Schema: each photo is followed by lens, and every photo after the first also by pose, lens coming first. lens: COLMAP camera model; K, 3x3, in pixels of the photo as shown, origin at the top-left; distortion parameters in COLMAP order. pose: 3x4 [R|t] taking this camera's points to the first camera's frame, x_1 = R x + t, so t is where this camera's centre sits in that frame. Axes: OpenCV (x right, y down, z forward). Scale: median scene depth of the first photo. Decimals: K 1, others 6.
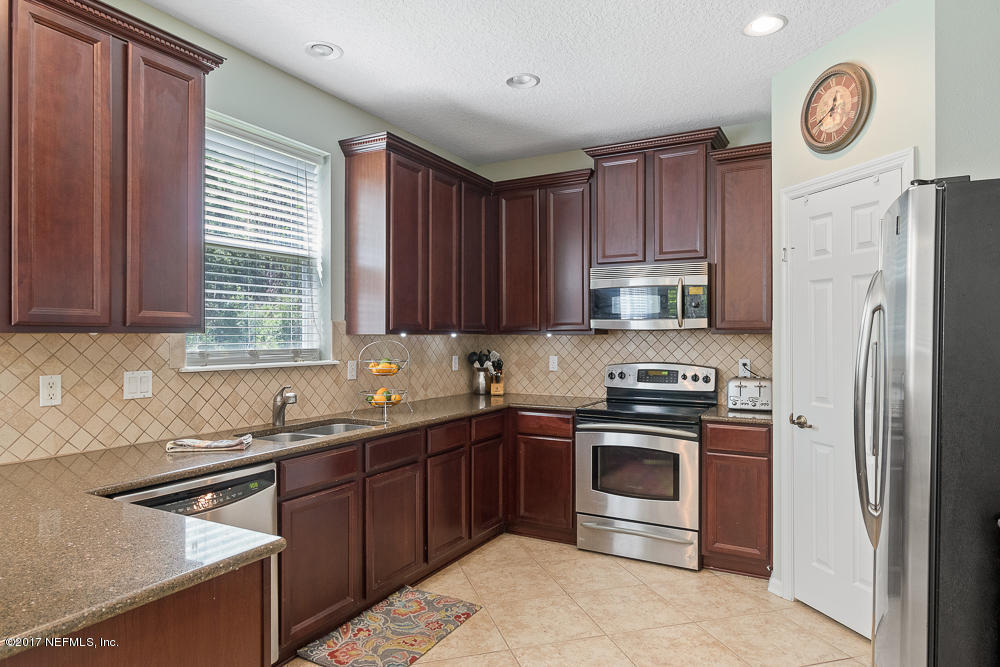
lens RADIAL K [[624.1, 0, 498.4], [0, 624.1, 332.9], [0, 0, 1]] dist [0.012170, 0.000916]
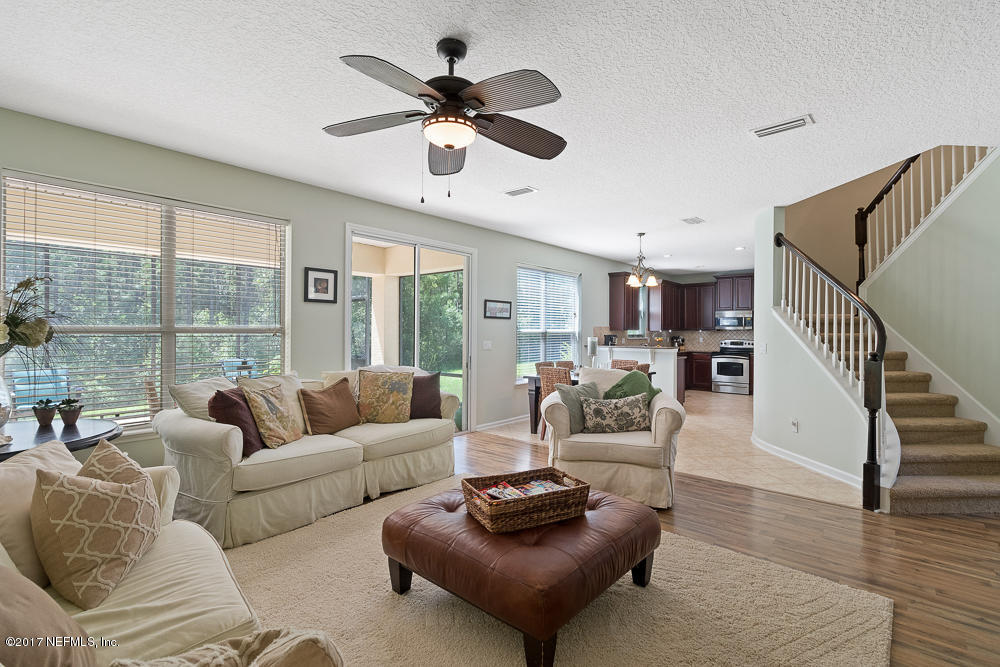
lens RADIAL K [[456.2, 0, 505.0], [0, 456.2, 325.9], [0, 0, 1]] dist [0.011098, -0.001370]
pose [[0.975655, 0.006369, -0.219220, -0.480679], [-0.009796, 0.999846, -0.014547, 0.025311], [0.219094, 0.016340, 0.975567, -1.901137]]
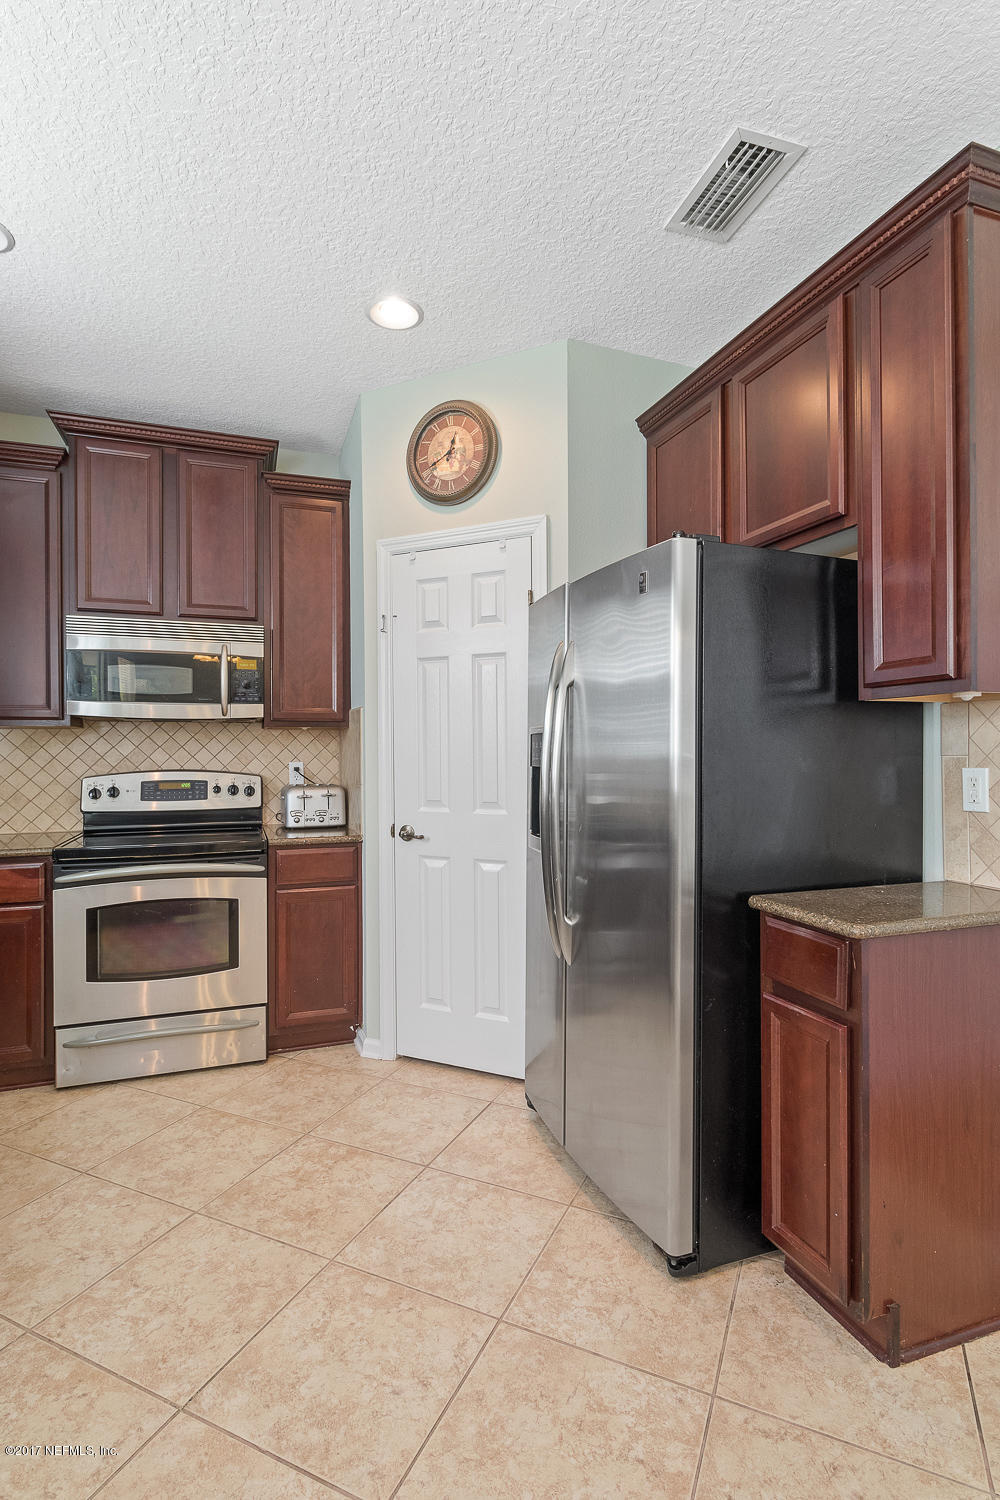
lens RADIAL K [[755.9, 0, 507.2], [0, 755.9, 749.8], [0, 0, 1]] dist [0.014587, -0.003578]
pose [[0.655659, -0.001408, 0.755056, -0.140223], [0.001425, 0.999999, 0.000627, 0.029356], [-0.755056, 0.000665, 0.655660, 0.225940]]
